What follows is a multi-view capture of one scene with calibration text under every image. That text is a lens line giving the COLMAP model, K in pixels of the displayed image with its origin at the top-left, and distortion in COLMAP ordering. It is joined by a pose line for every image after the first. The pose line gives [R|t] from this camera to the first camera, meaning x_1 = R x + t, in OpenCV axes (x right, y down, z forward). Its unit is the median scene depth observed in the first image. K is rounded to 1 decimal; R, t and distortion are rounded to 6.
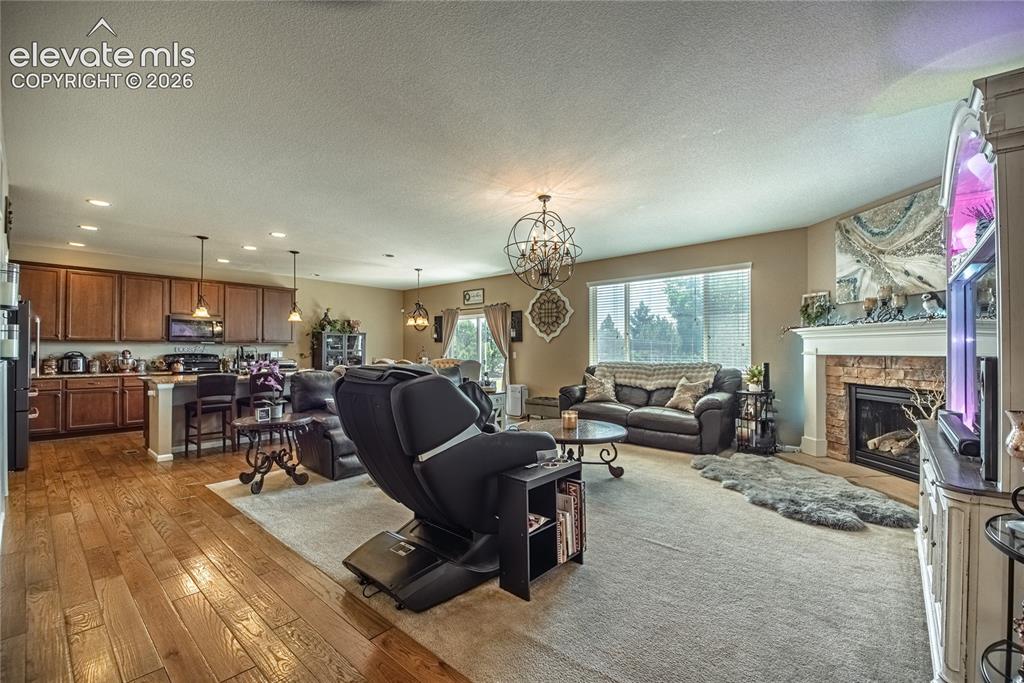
lens RADIAL K [[429.6, 0, 513.6], [0, 429.6, 349.9], [0, 0, 1]] dist [0.002536, -0.015236]
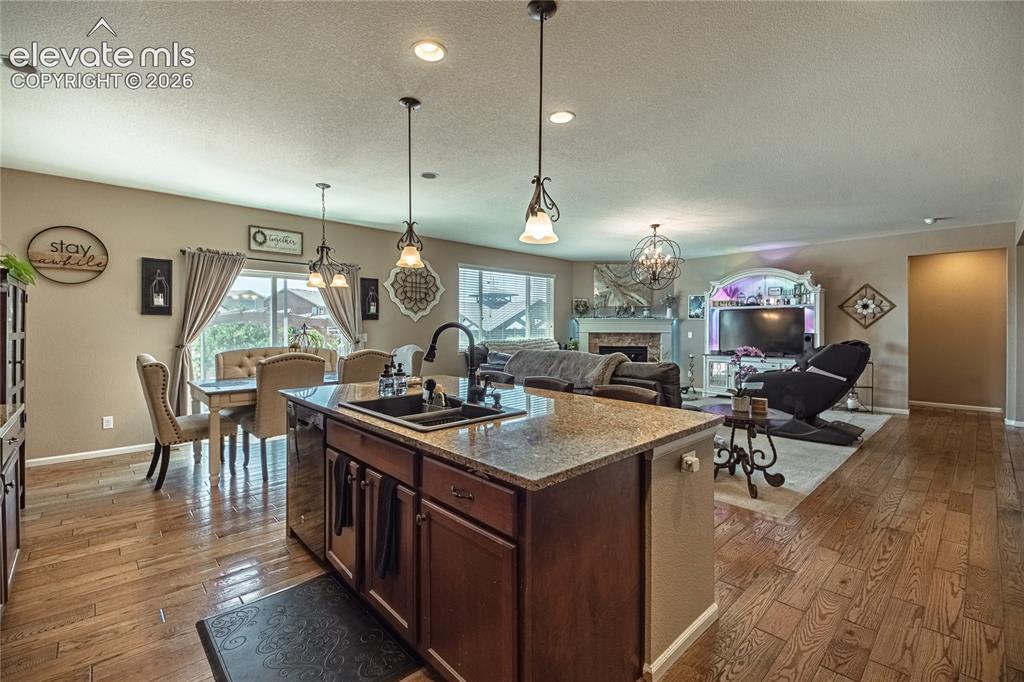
lens RADIAL K [[443.4, 0, 513.9], [0, 443.4, 327.5], [0, 0, 1]] dist [0.039764, -0.025765]
pose [[0.093111, 0.001166, 0.995655, -0.945587], [-0.002533, 0.999996, -0.000935, -0.005953], [-0.995653, -0.002435, 0.093114, 0.855681]]
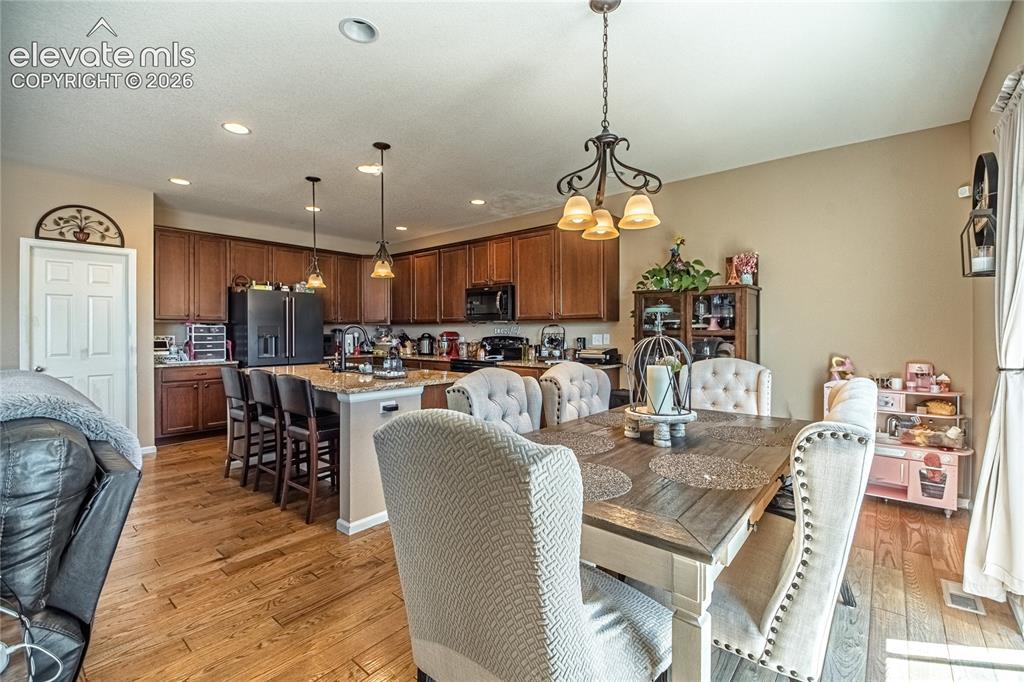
lens RADIAL K [[439.5, 0, 524.1], [0, 439.5, 331.6], [0, 0, 1]] dist [0.000291, -0.017823]
pose [[0.032539, 0.000327, -0.999470, 0.027395], [0.002494, 0.999997, 0.000408, 0.000046], [0.999467, -0.002506, 0.032538, 1.154542]]
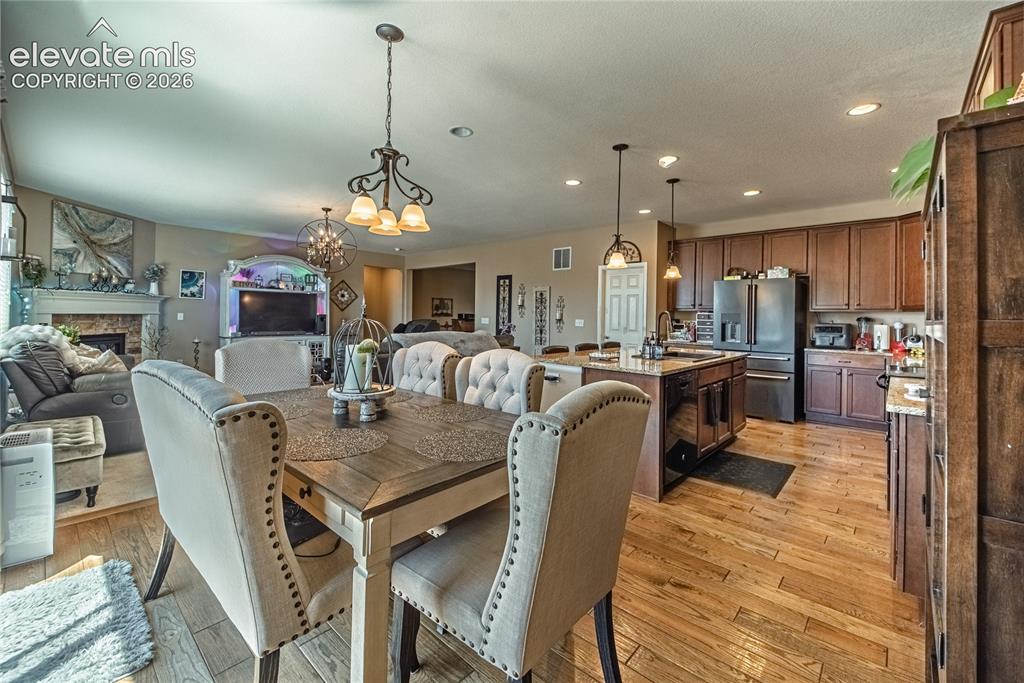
lens RADIAL K [[417.4, 0, 512.5], [0, 417.4, 314.7], [0, 0, 1]] dist [0.046809, -0.023988]
pose [[-0.999795, -0.014032, 0.014576, -0.380135], [-0.014040, 0.999901, -0.000420, -0.002023], [-0.014569, -0.000624, -0.999894, 1.564382]]
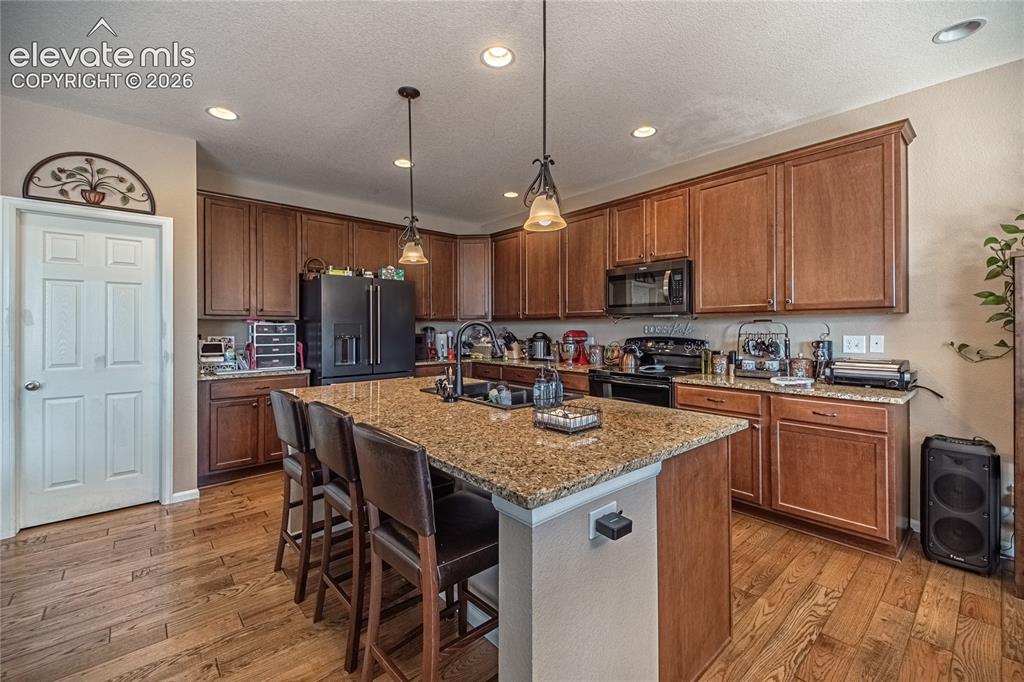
lens RADIAL K [[419.7, 0, 517.9], [0, 419.7, 326.6], [0, 0, 1]] dist [0.019586, -0.015155]
pose [[-0.123647, -0.004096, -0.992318, -0.250997], [0.003972, 0.999981, -0.004622, -0.003153], [0.992318, -0.004513, -0.123628, 1.013901]]
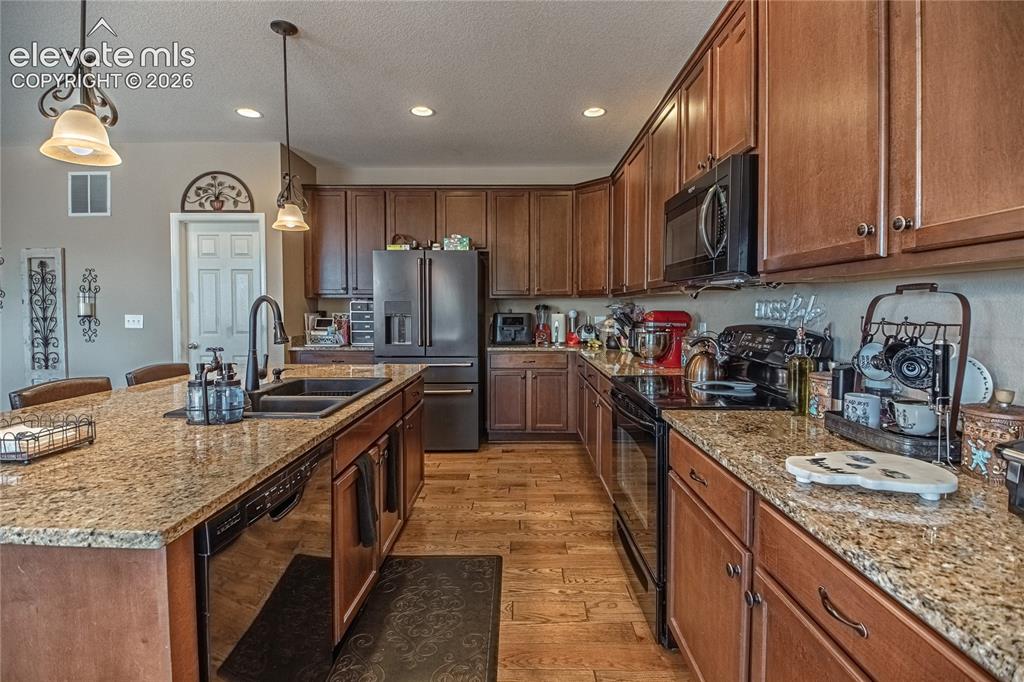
lens RADIAL K [[461.2, 0, 519.8], [0, 461.2, 324.7], [0, 0, 1]] dist [-0.023028, -0.000718]
pose [[-0.747154, 0.023502, -0.664236, -0.525891], [-0.000998, 0.999334, 0.036481, -0.002128], [0.664651, 0.027920, -0.746632, 1.265230]]
